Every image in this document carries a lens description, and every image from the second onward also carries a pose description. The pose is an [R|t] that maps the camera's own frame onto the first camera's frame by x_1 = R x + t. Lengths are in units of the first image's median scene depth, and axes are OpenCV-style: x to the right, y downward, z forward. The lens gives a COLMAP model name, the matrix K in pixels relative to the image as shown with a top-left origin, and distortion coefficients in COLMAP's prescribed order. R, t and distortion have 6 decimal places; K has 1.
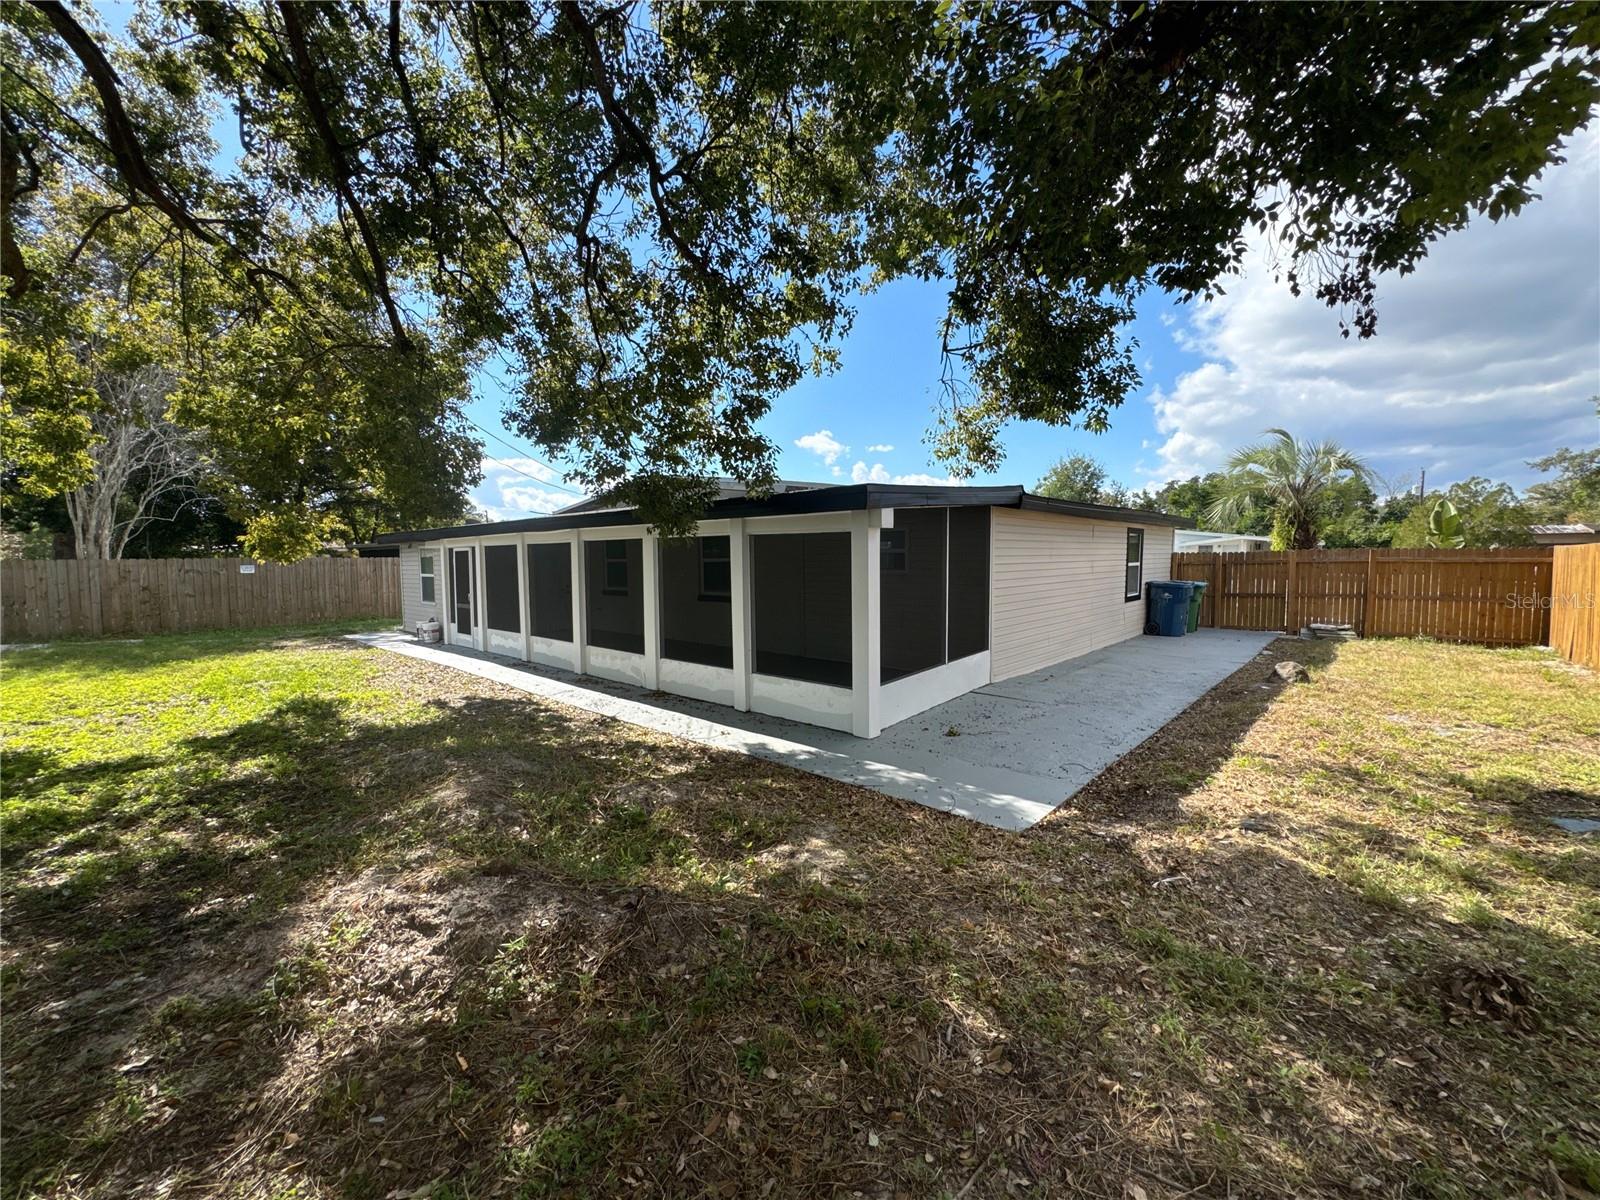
lens RADIAL K [[640.1, 0, 797.5], [0, 640.1, 595.9], [0, 0, 1]] dist [-0.001961, 0.000116]
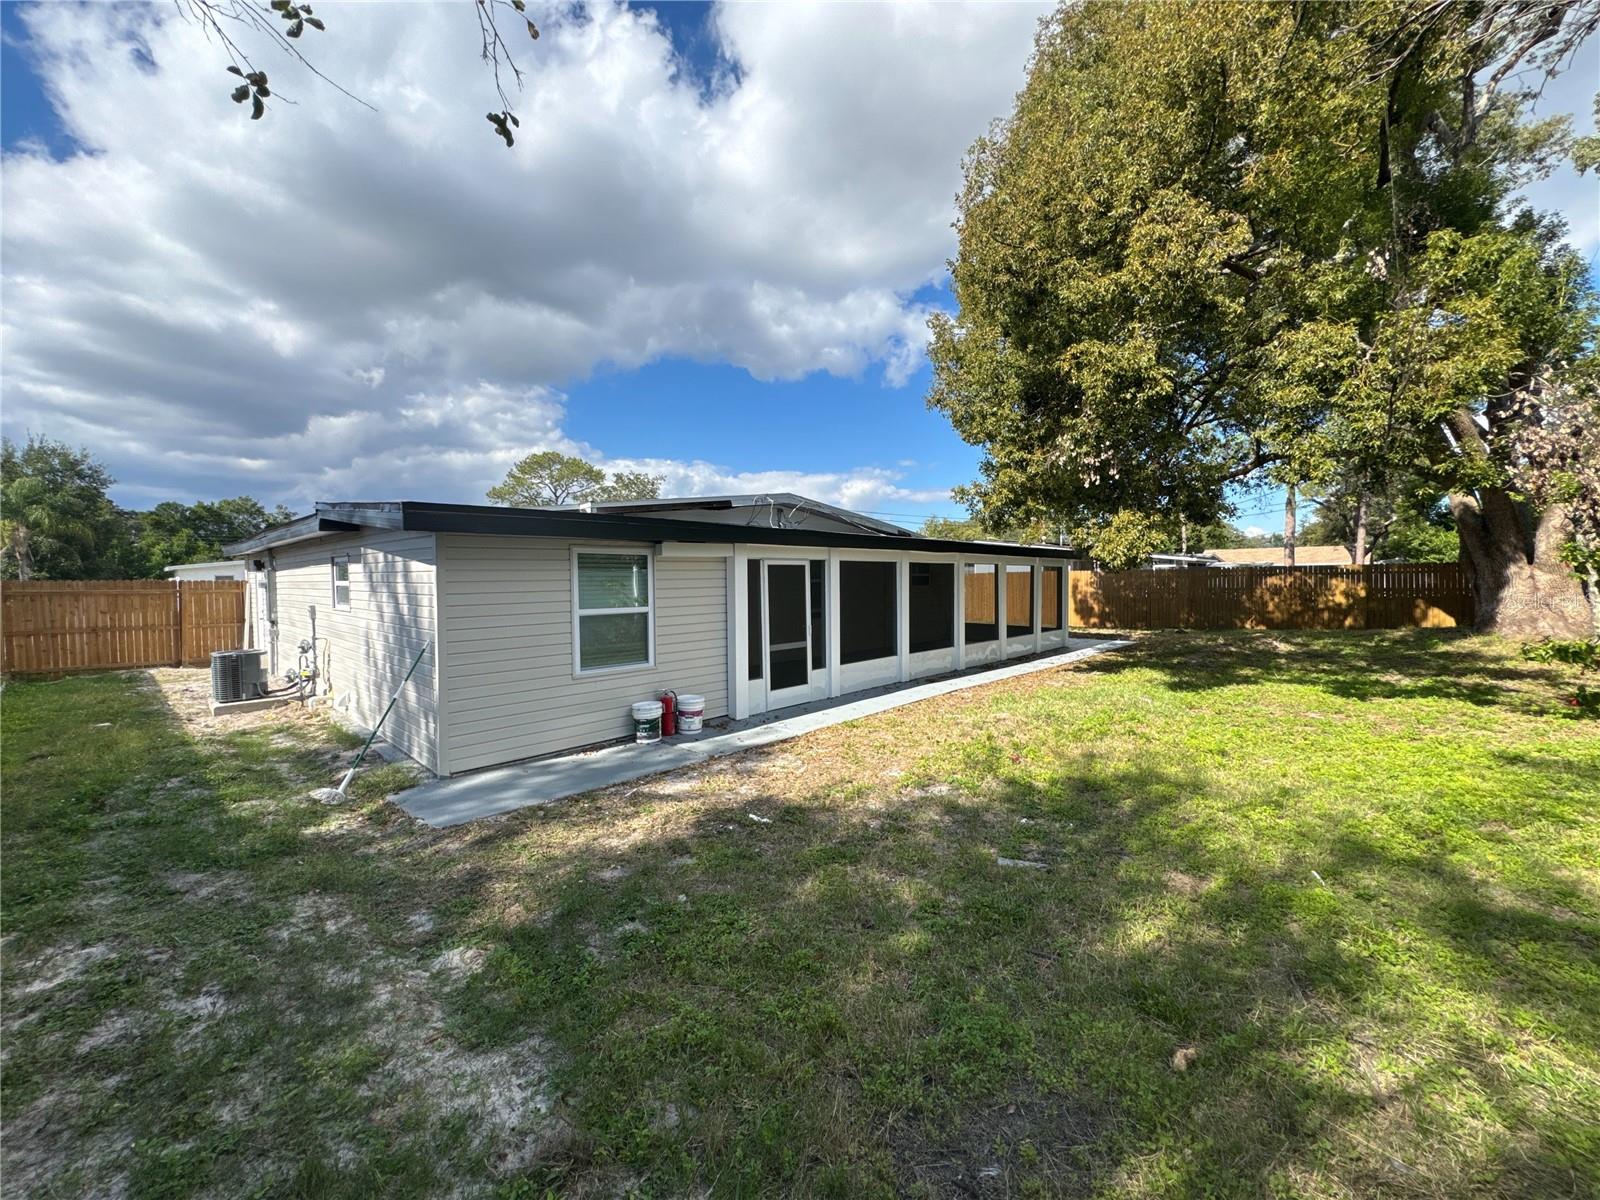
lens RADIAL K [[633.2, 0, 799.6], [0, 633.2, 597.1], [0, 0, 1]] dist [-0.000684, -0.000042]
pose [[0.014463, -0.019829, 0.999699, -2.046082], [0.065084, 0.997702, 0.018848, -0.081814], [-0.997775, 0.064792, 0.015721, 1.668153]]
